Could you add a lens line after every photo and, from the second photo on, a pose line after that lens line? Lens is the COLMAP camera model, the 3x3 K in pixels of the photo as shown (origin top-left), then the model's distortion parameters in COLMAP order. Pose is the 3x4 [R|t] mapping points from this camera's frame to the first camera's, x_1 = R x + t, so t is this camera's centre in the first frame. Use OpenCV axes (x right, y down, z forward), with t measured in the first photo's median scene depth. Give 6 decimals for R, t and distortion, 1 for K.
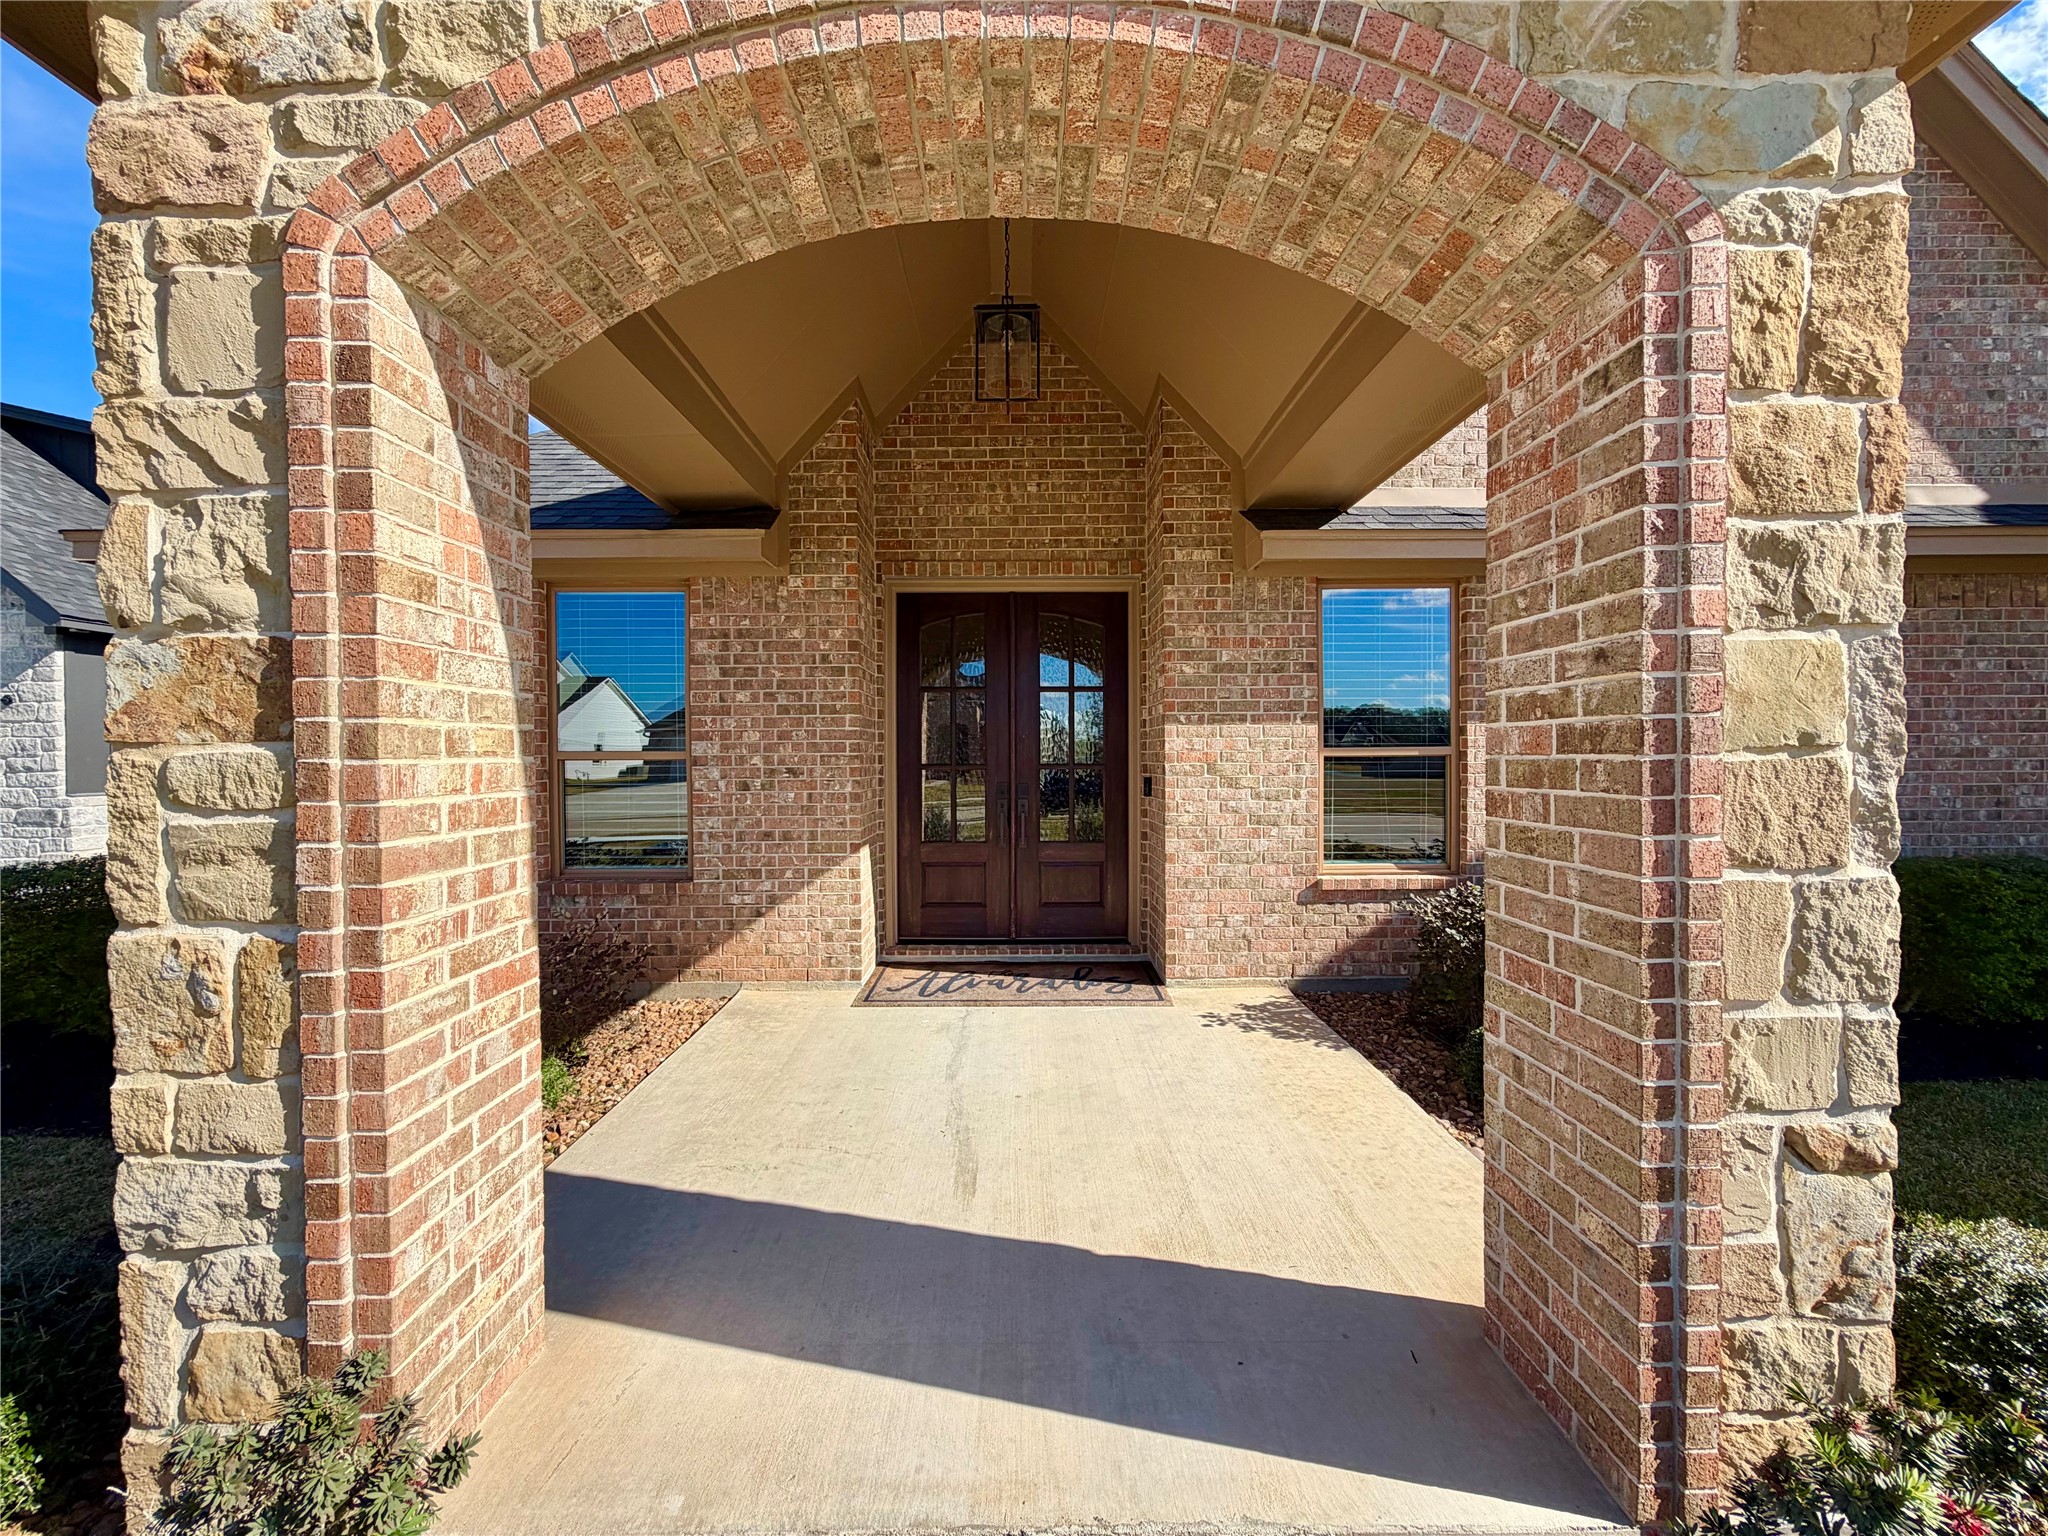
lens RADIAL K [[846.7, 0, 997.7], [0, 846.7, 767.4], [0, 0, 1]] dist [-0.000282, -0.000089]
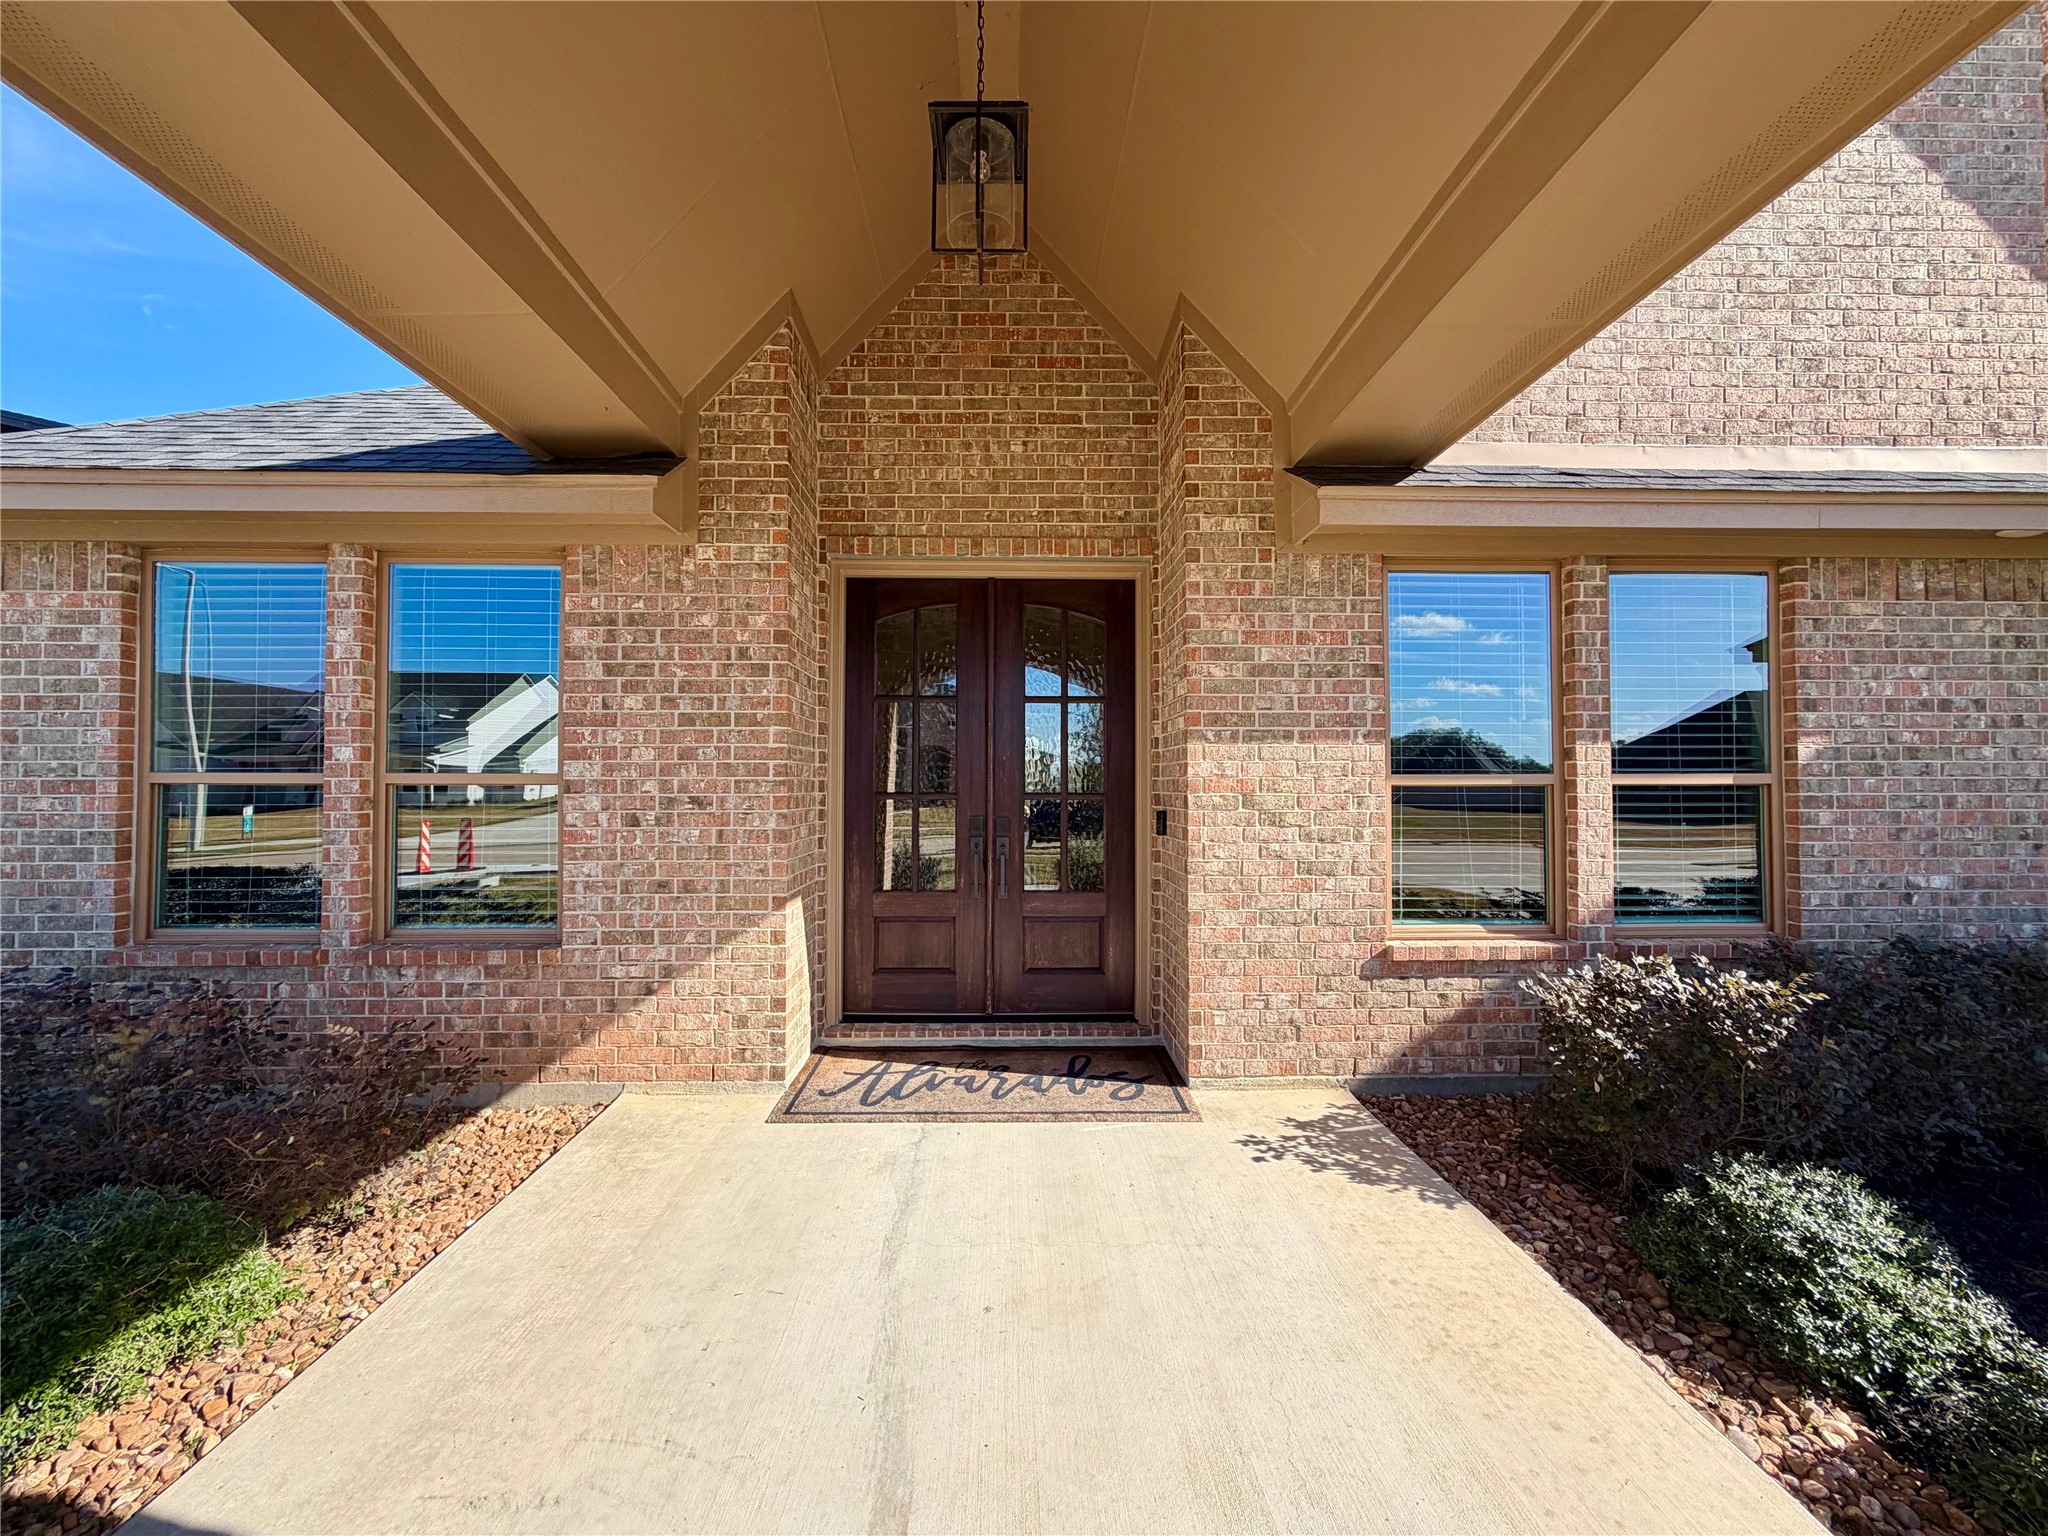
lens RADIAL K [[846.7, 0, 997.7], [0, 846.7, 767.4], [0, 0, 1]] dist [-0.000282, -0.000089]
pose [[0.999821, 0.006825, 0.017639, 0.012182], [-0.006264, 0.999478, -0.031700, -0.003068], [-0.017846, 0.031584, 0.999342, 0.237295]]
